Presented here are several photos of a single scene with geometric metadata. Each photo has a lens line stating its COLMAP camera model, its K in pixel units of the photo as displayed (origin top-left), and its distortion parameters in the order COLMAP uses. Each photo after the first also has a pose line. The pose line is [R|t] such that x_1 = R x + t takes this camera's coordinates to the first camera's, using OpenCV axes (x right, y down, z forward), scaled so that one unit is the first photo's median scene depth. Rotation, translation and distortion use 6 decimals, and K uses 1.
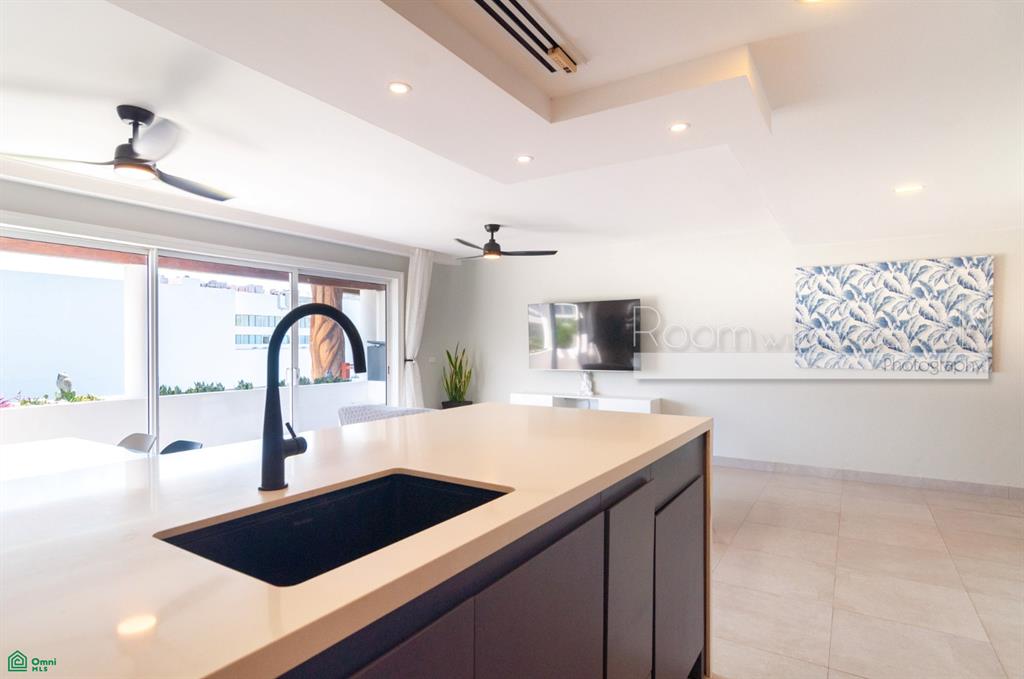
lens RADIAL K [[538.6, 0, 507.8], [0, 538.6, 343.5], [0, 0, 1]] dist [-0.001131, -0.000329]
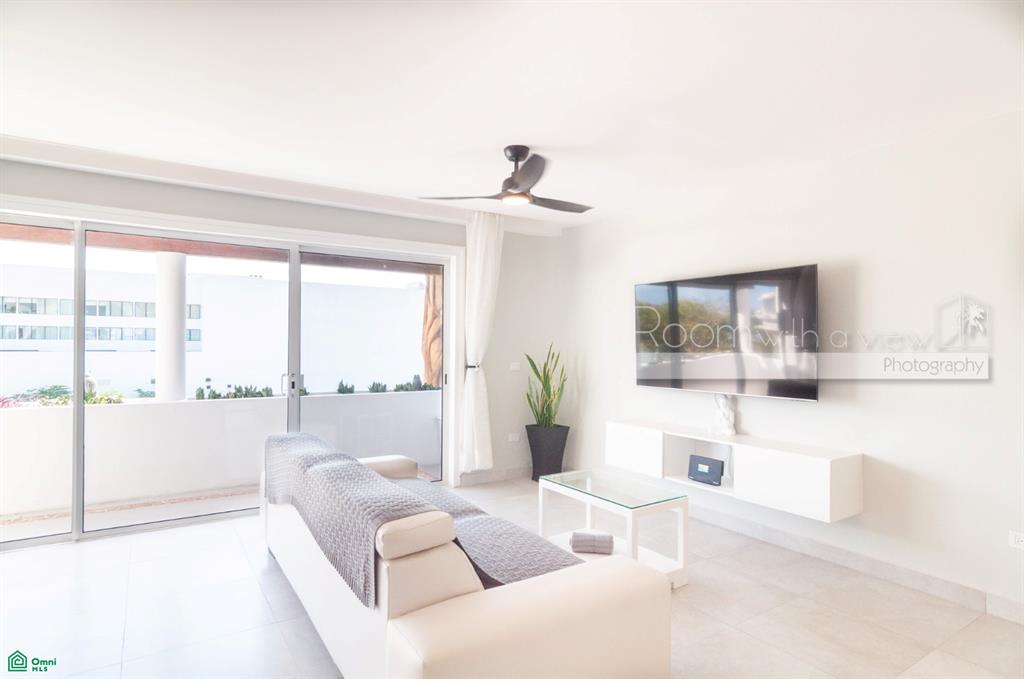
lens RADIAL K [[548.7, 0, 510.7], [0, 548.7, 344.6], [0, 0, 1]] dist [-0.000265, 0.000173]
pose [[0.913295, 0.011654, -0.407133, 0.169838], [-0.010842, 0.999932, 0.004301, -0.002873], [0.407155, 0.000486, 0.913359, 0.342242]]
